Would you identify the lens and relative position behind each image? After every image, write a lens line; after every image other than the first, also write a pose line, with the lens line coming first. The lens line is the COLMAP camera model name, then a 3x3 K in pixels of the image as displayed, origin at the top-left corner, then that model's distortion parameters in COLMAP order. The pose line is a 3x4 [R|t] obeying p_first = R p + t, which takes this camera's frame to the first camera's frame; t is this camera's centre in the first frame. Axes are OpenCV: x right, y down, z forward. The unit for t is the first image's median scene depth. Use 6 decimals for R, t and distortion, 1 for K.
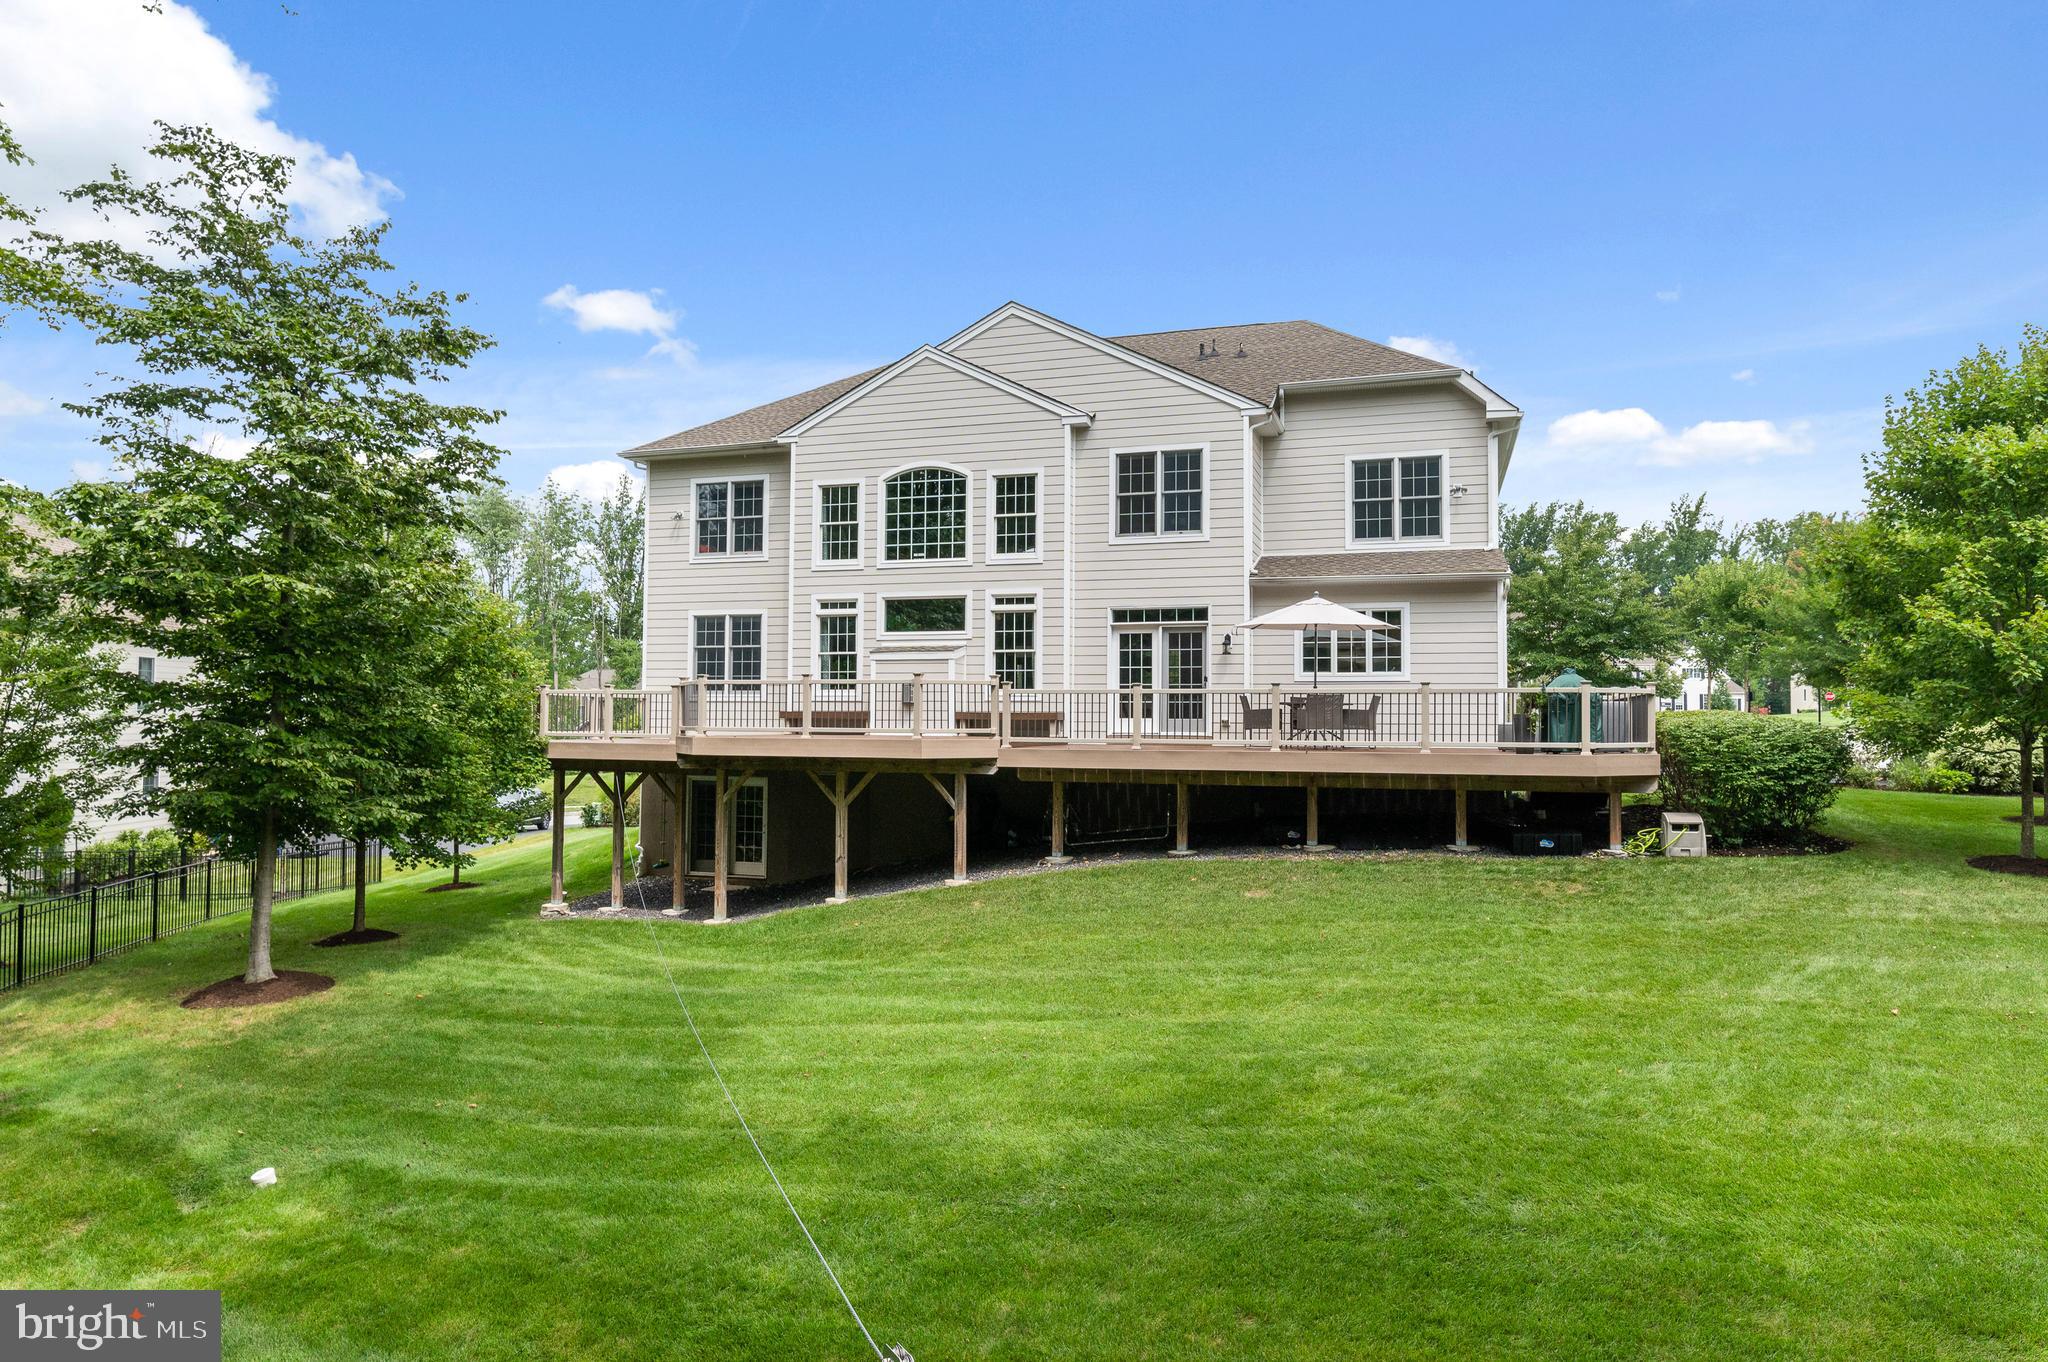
lens RADIAL K [[1262.6, 0, 1012.2], [0, 1262.6, 677.0], [0, 0, 1]] dist [-0.004854, 0.000332]
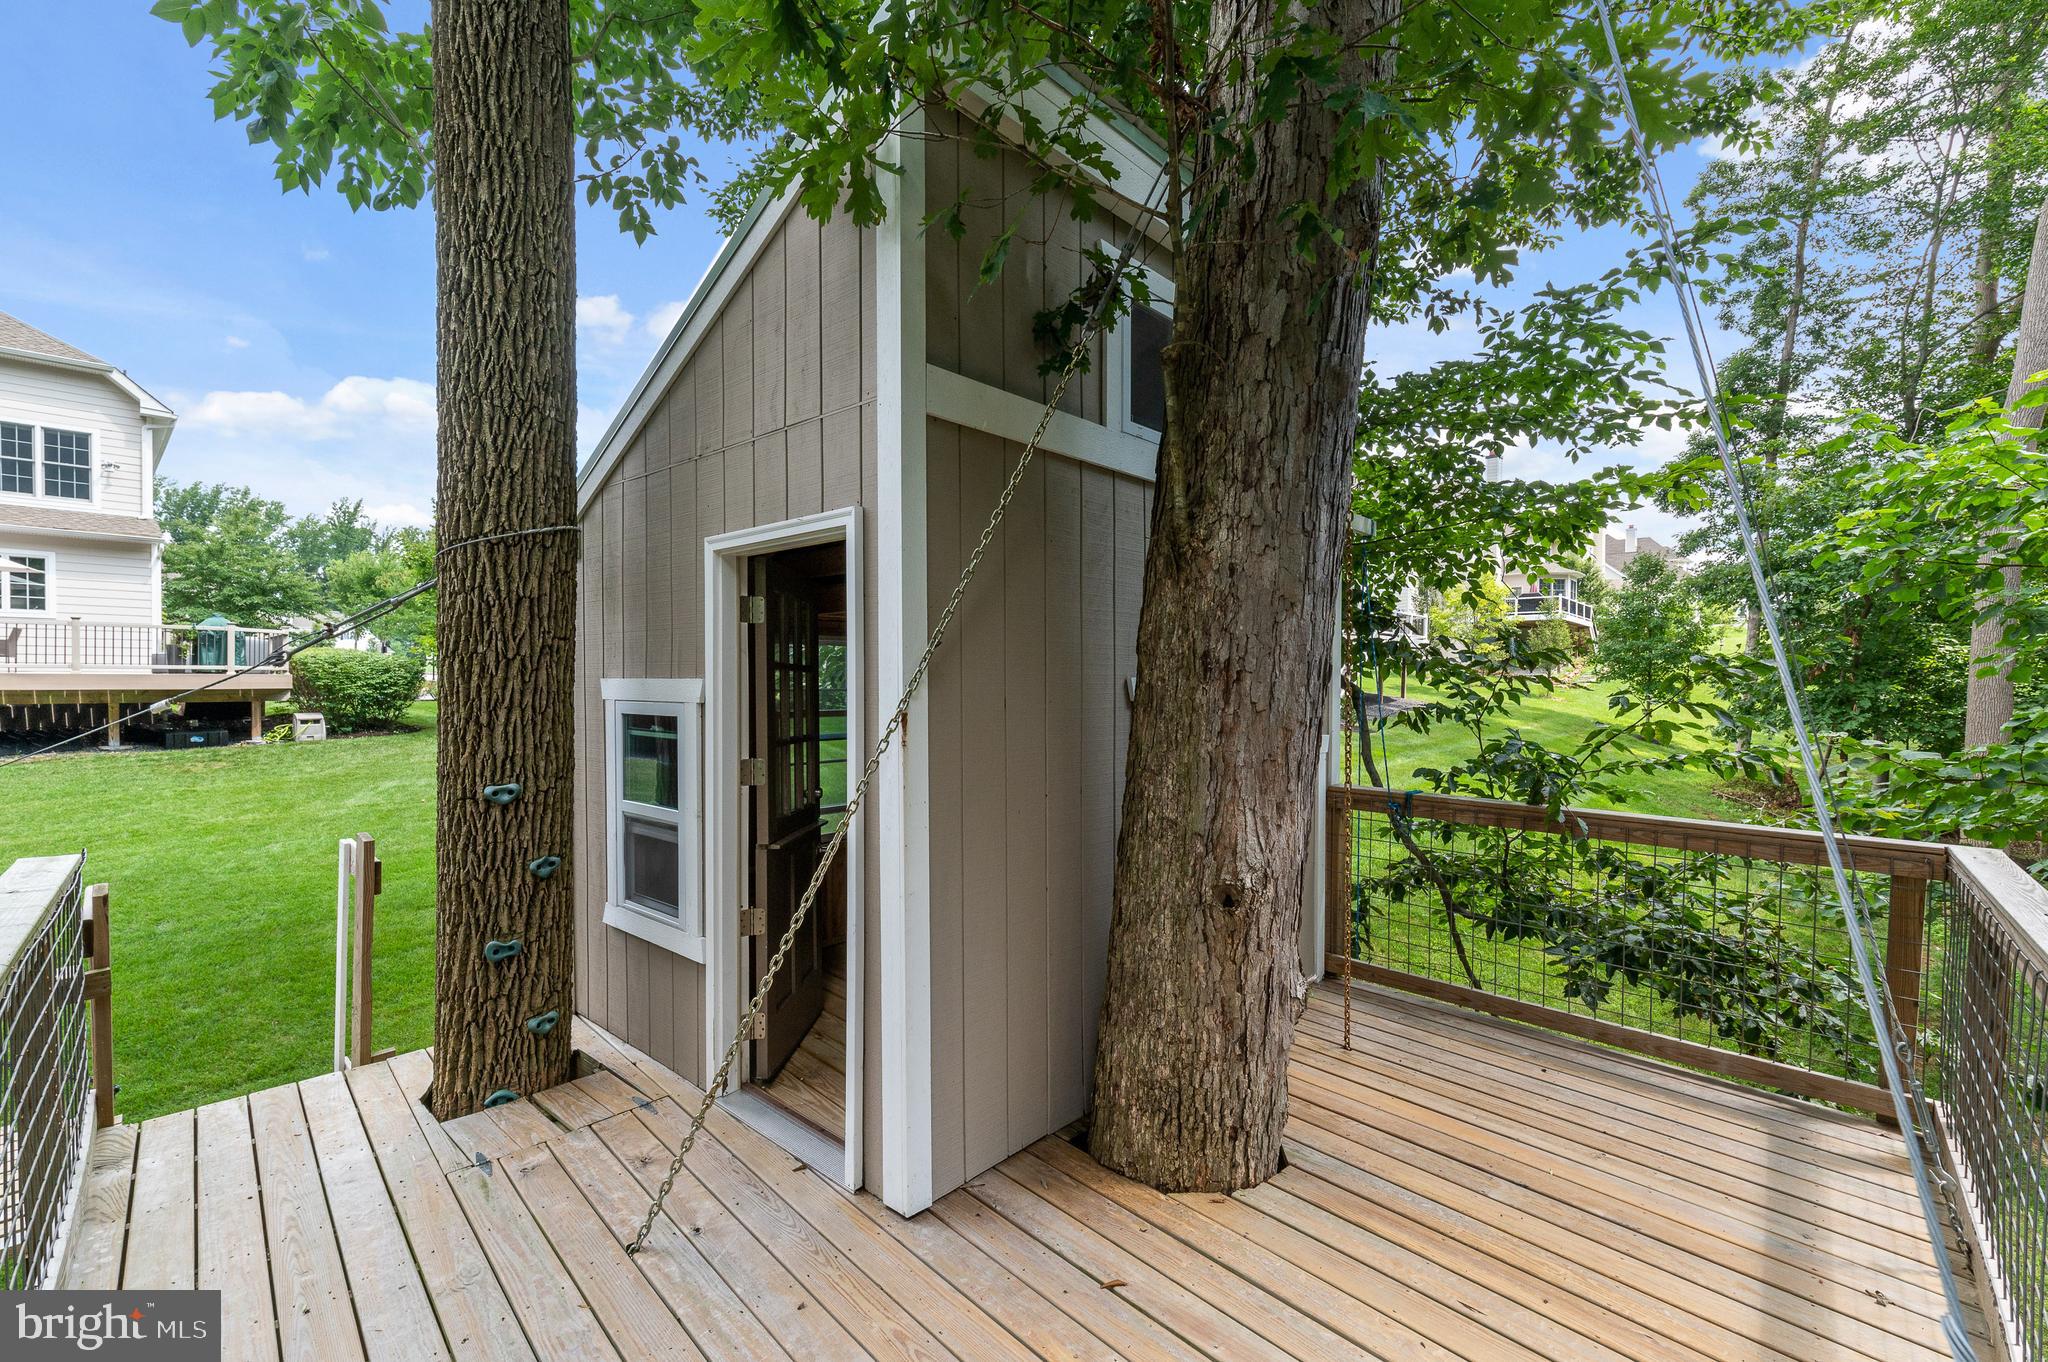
lens RADIAL K [[892.3, 0, 1021.0], [0, 892.3, 694.3], [0, 0, 1]] dist [-0.000446, 0.000207]
pose [[0.421003, -0.017077, 0.906899, -0.064191], [-0.033545, 0.998846, 0.034380, 0.014481], [-0.906439, -0.044896, 0.419944, -0.177547]]
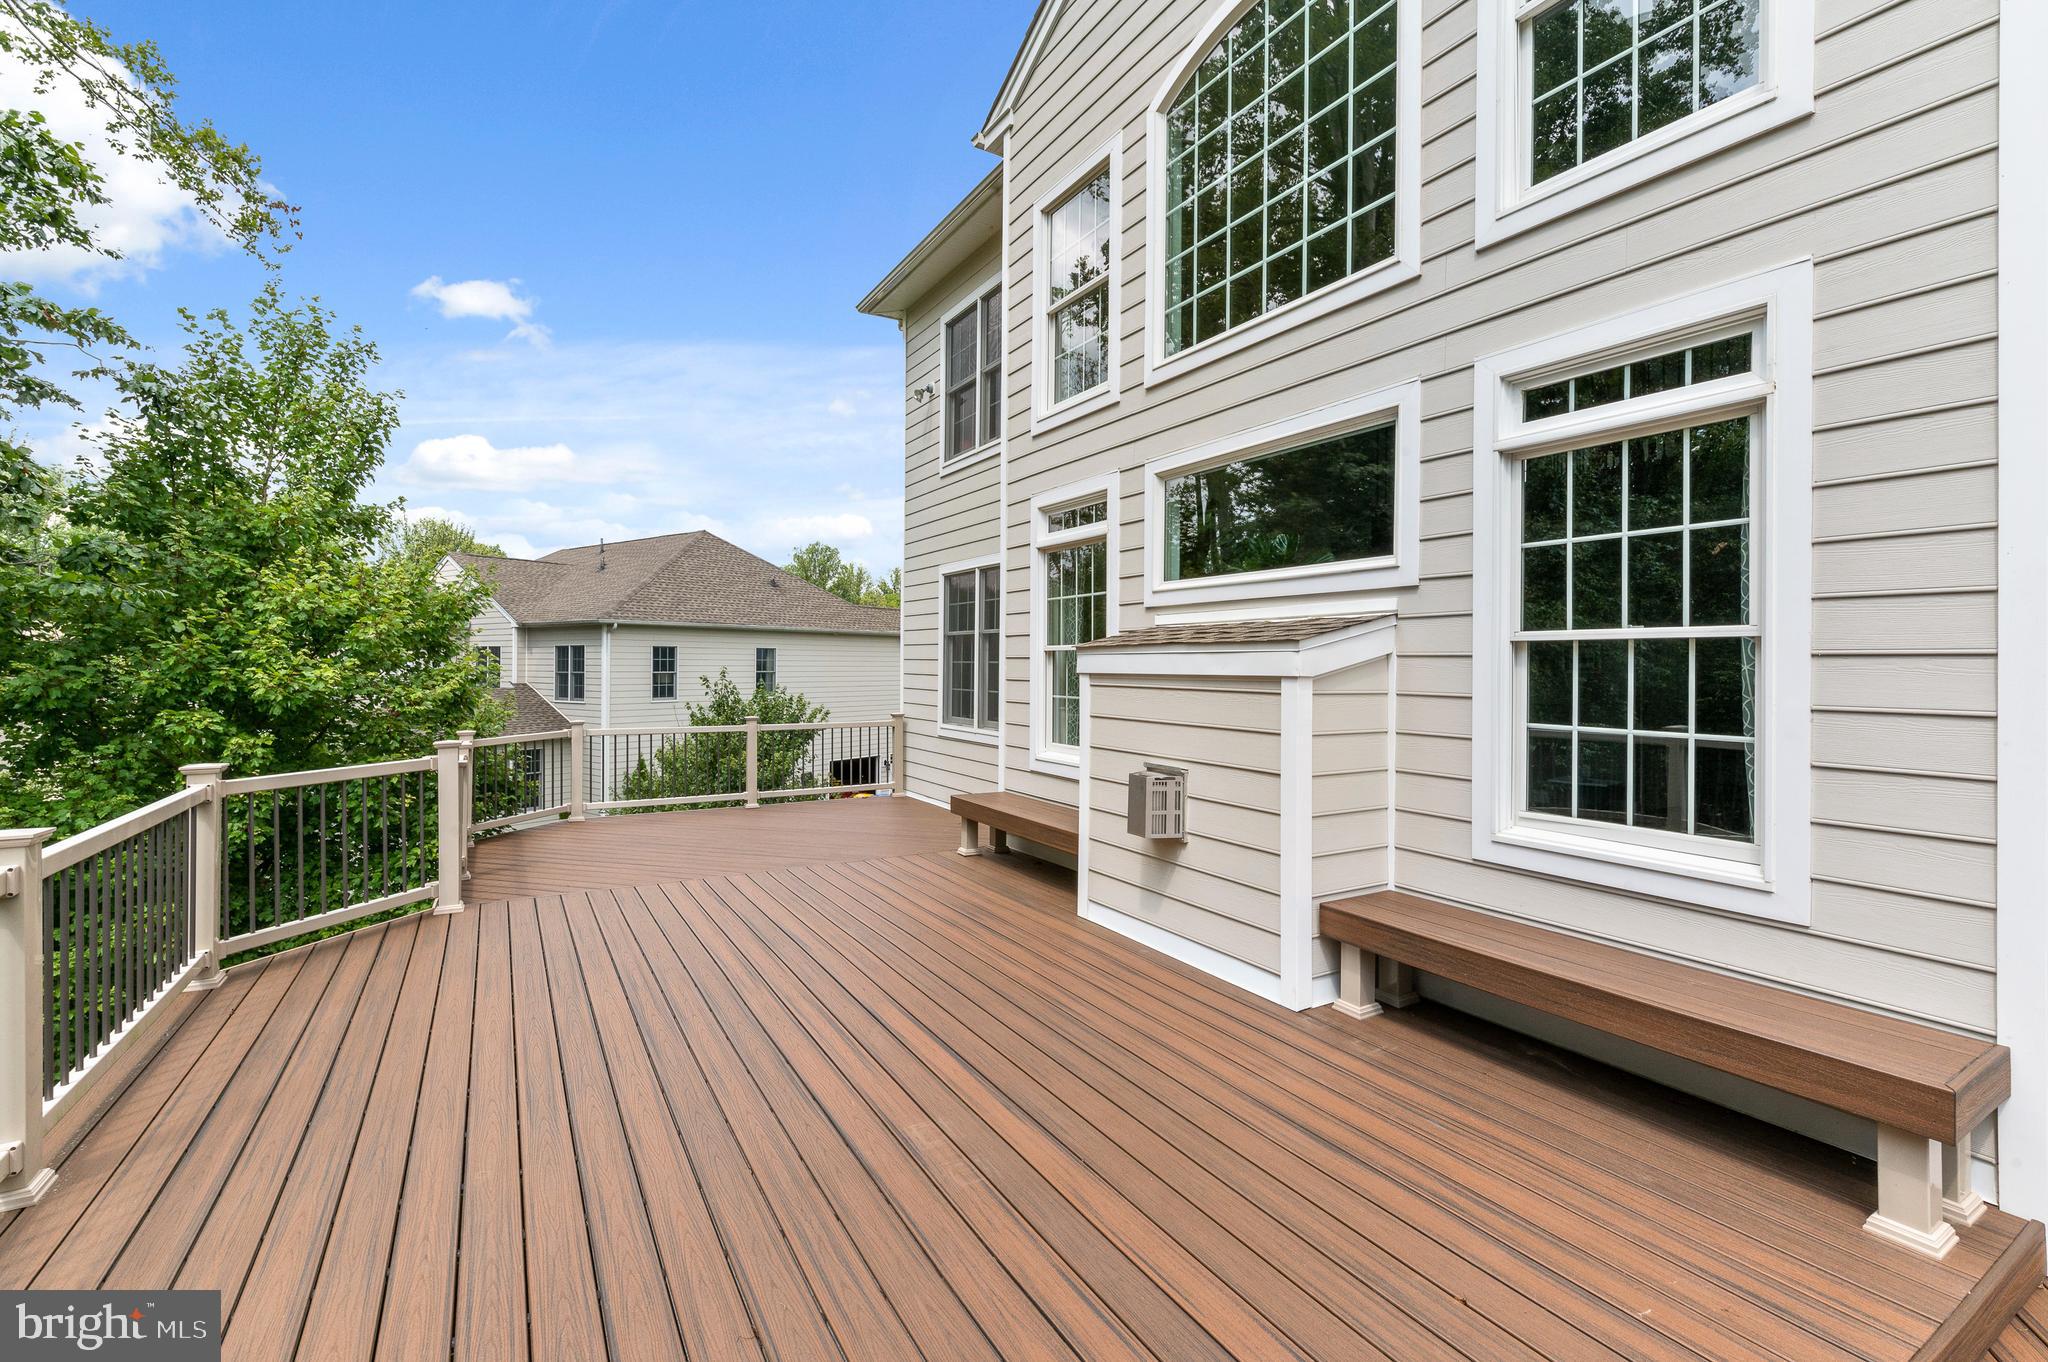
lens RADIAL K [[892.3, 0, 1030.9], [0, 892.3, 660.7], [0, 0, 1]] dist [-0.000446, 0.000207]
pose [[0.748083, -0.006216, -0.663576, 0.024966], [0.026221, 0.999452, 0.020198, -0.021859], [0.663087, -0.032509, 0.747836, 0.841236]]
